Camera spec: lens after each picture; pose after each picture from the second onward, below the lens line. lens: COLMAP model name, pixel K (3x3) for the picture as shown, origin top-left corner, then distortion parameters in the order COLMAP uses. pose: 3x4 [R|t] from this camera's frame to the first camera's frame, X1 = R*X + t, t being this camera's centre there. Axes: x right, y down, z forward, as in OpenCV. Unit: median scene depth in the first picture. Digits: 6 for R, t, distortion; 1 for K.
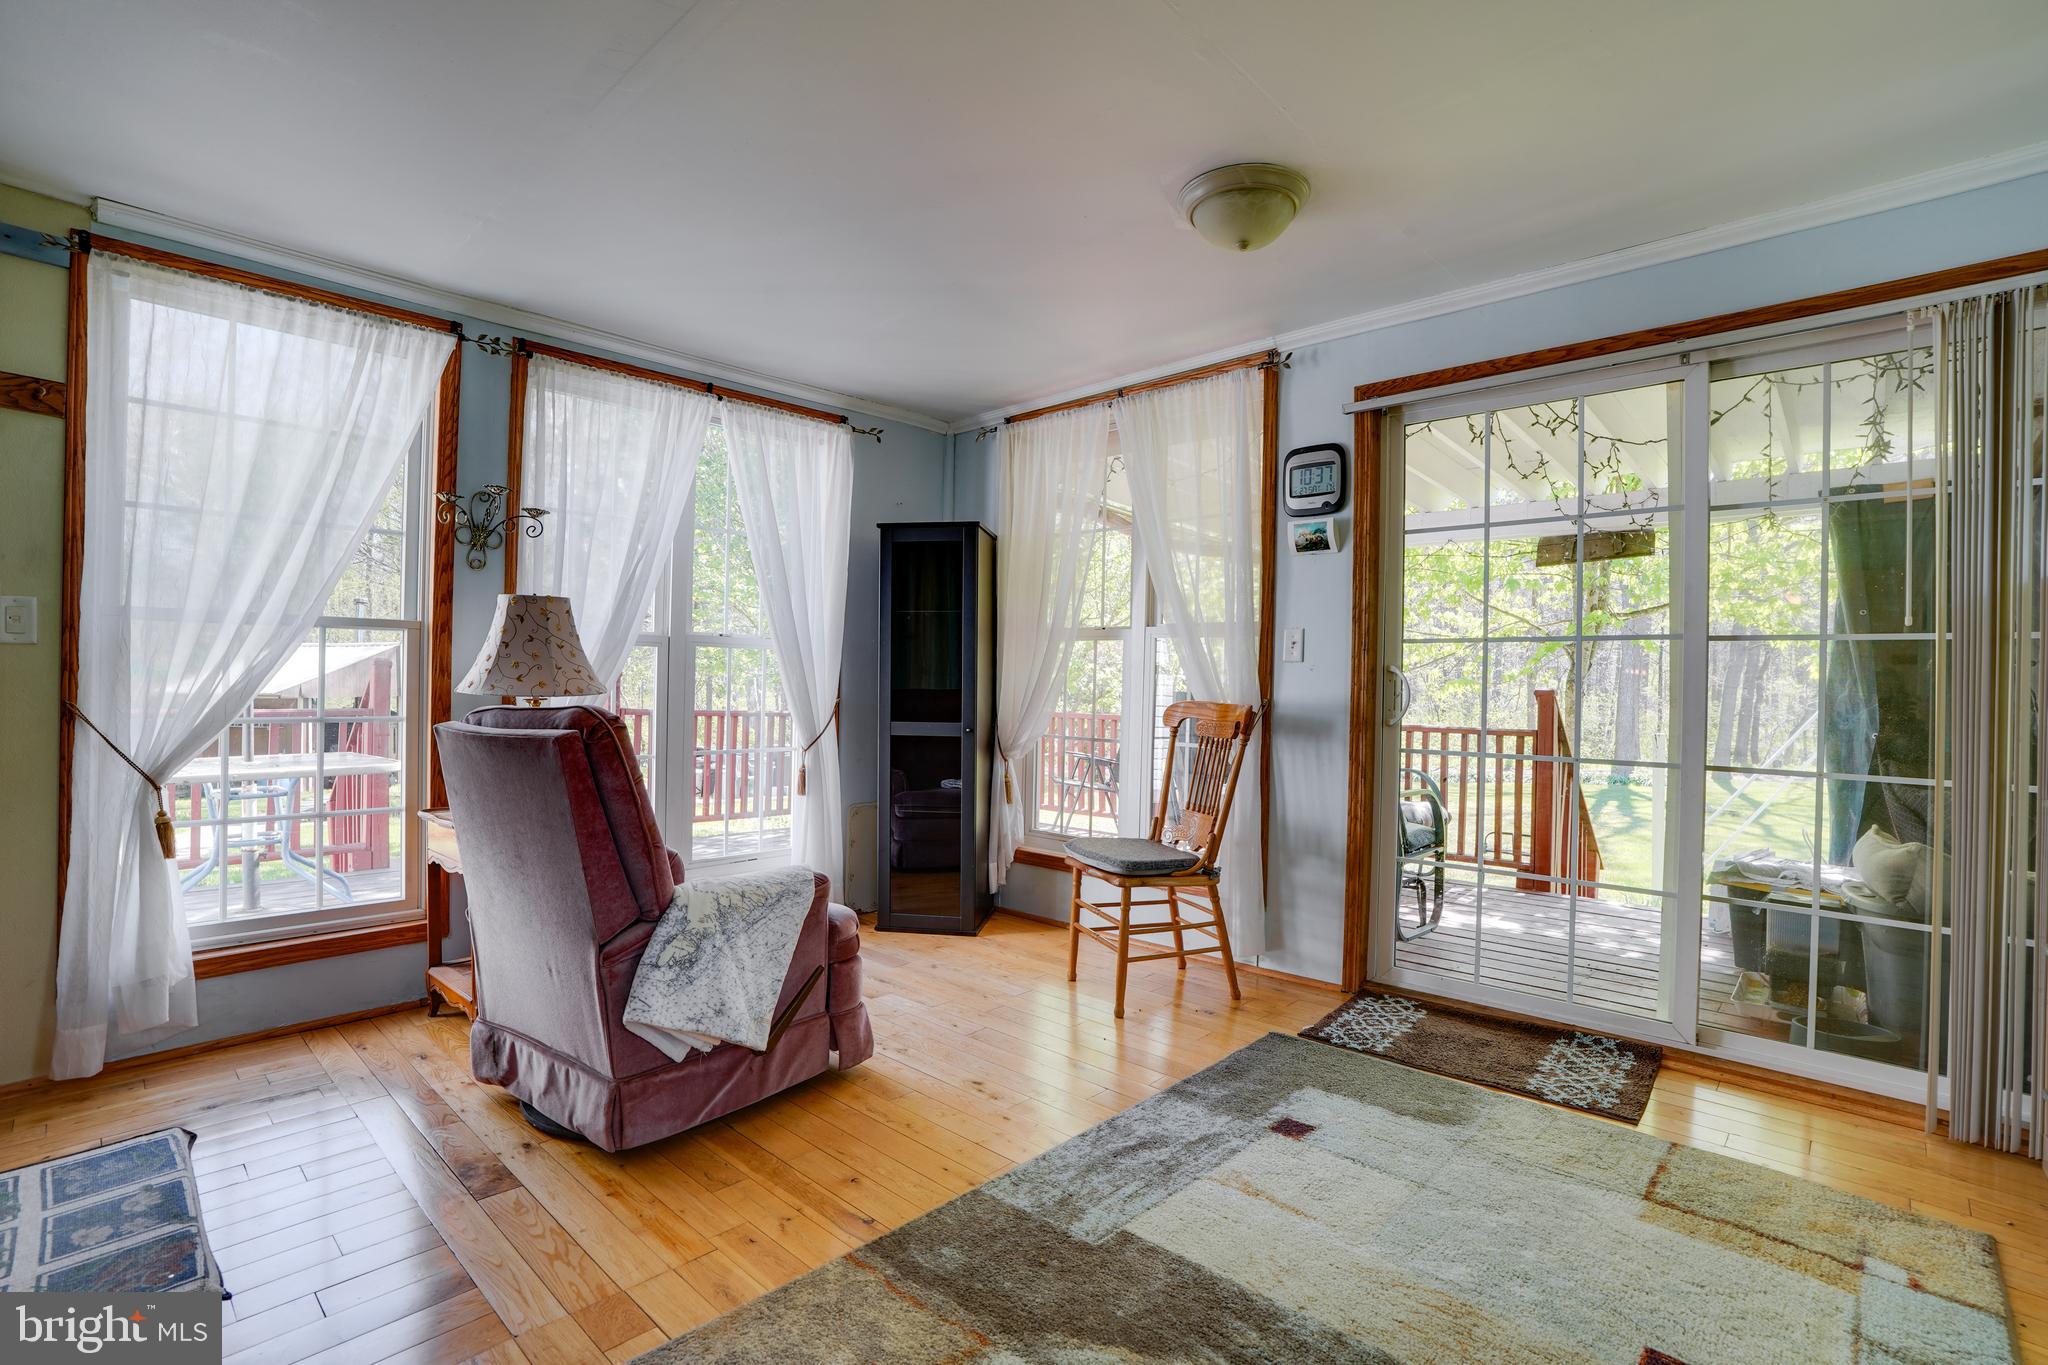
lens RADIAL K [[940.6, 0, 1011.9], [0, 940.6, 683.5], [0, 0, 1]] dist [-0.067005, 0.024504]
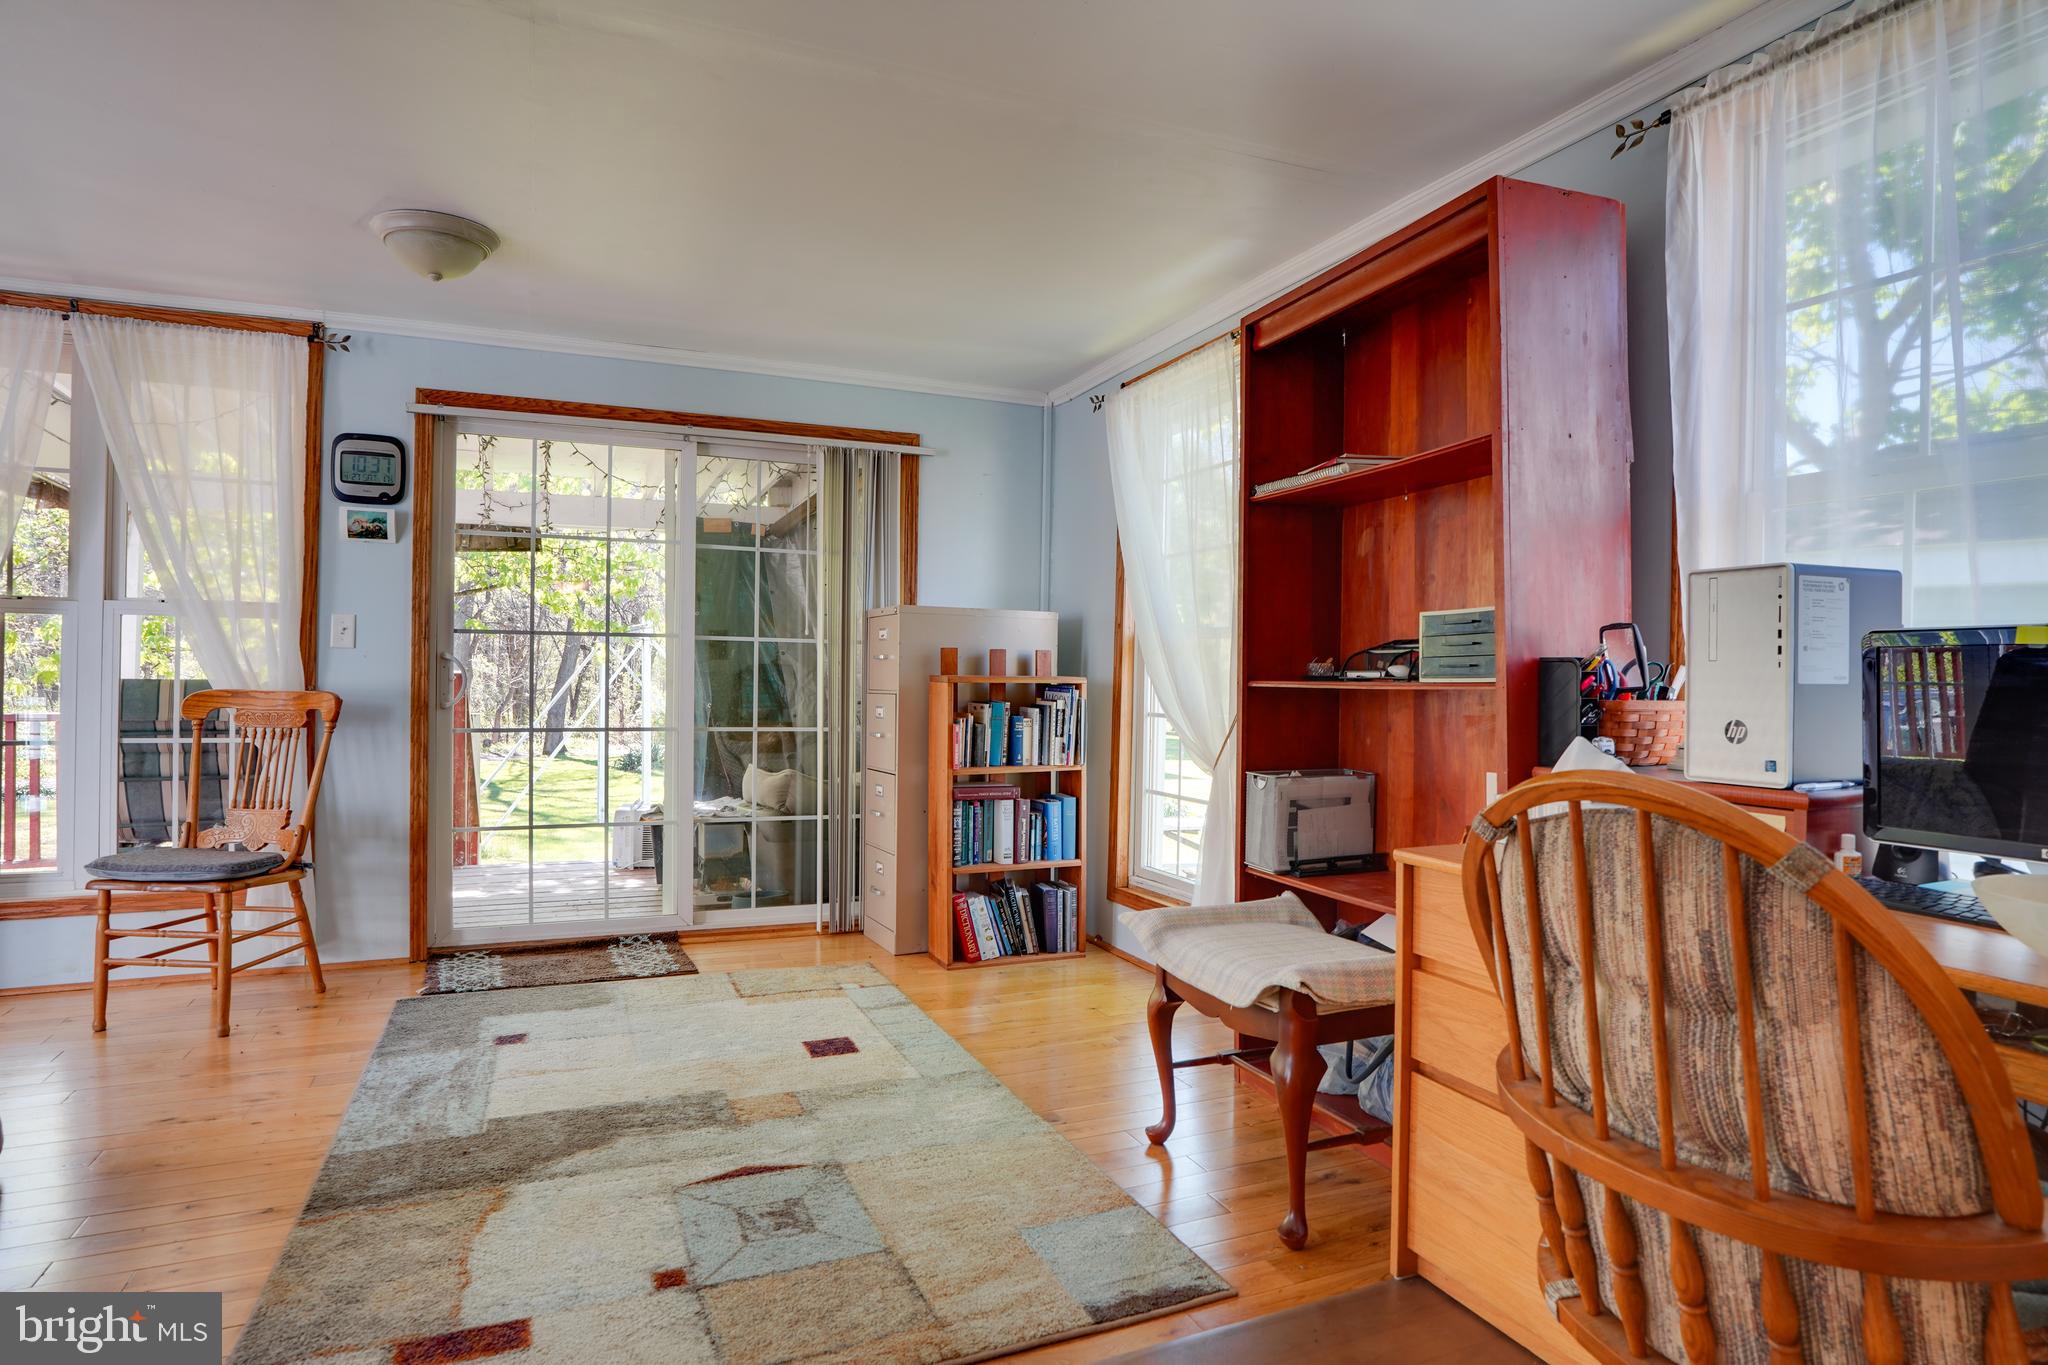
lens RADIAL K [[940.6, 0, 1011.9], [0, 940.6, 683.5], [0, 0, 1]] dist [-0.067005, 0.024504]
pose [[0.434499, -0.014964, 0.900548, -0.302450], [-0.001499, 0.999849, 0.017338, -0.003793], [-0.900671, -0.008884, 0.434411, -0.068298]]
